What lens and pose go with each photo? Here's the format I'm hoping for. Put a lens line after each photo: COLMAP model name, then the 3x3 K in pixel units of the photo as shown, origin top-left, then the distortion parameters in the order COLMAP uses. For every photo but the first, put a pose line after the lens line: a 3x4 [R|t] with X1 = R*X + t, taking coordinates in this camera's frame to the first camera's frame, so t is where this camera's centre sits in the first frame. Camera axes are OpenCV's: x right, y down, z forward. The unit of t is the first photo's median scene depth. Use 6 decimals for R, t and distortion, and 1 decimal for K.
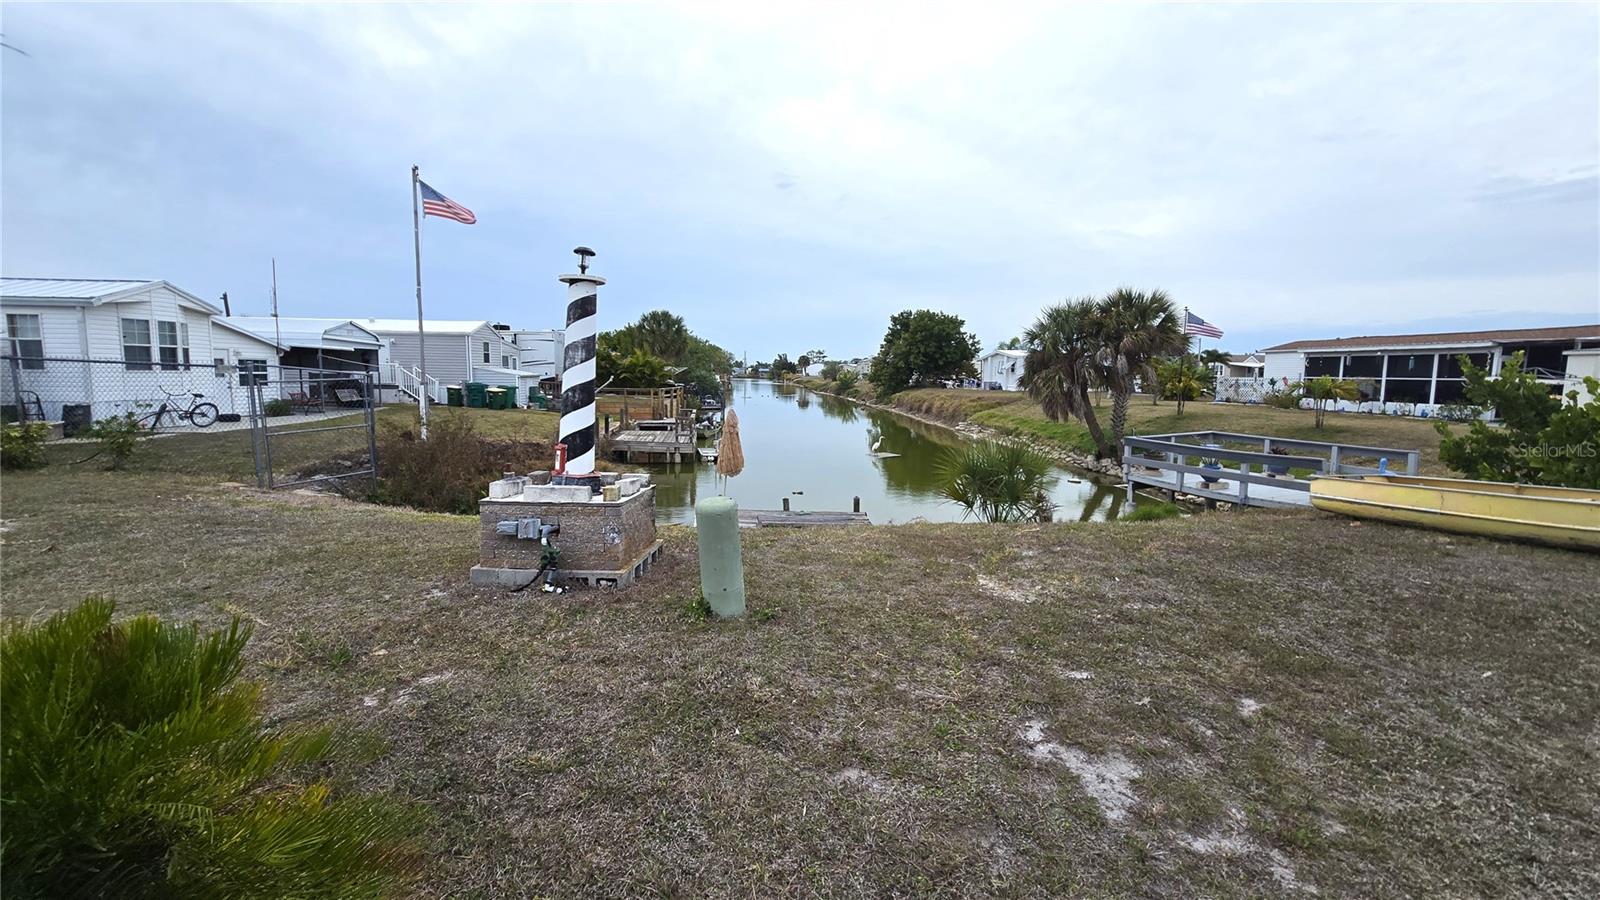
lens RADIAL K [[654.3, 0, 801.5], [0, 654.3, 441.6], [0, 0, 1]] dist [-0.002092, -0.001125]
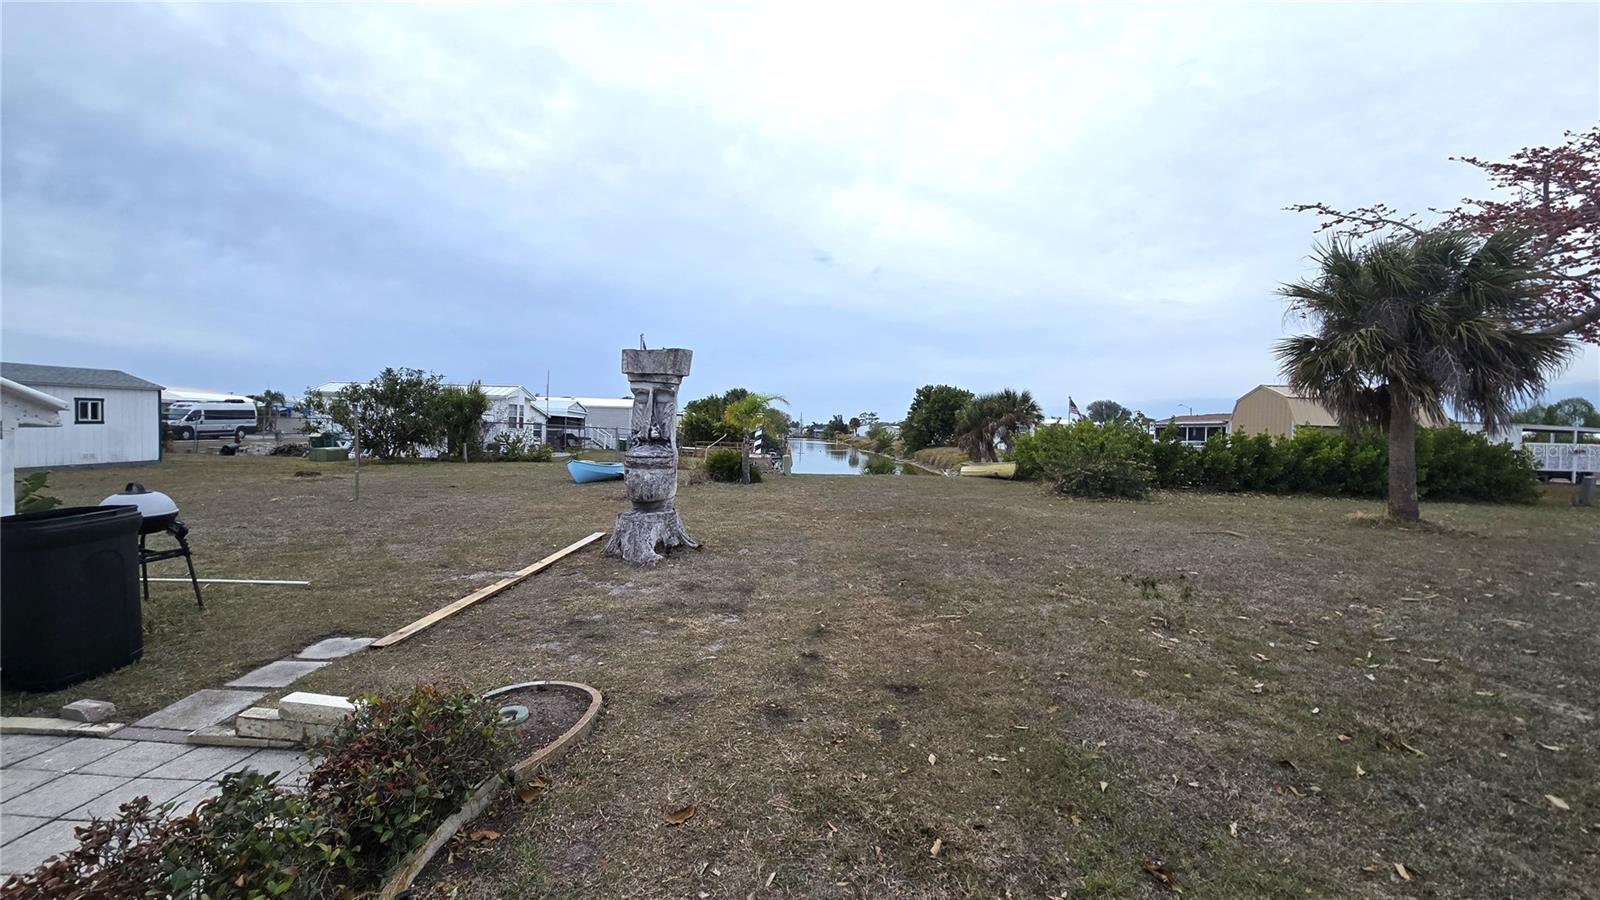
lens RADIAL K [[666.6, 0, 800.0], [0, 666.6, 450.0], [0, 0, 1]] dist [0.015356, 0.000252]
pose [[0.996034, 0.015018, -0.087695, 0.028795], [-0.021938, 0.996673, -0.078492, 0.028219], [0.086225, 0.080104, 0.993050, -0.271518]]
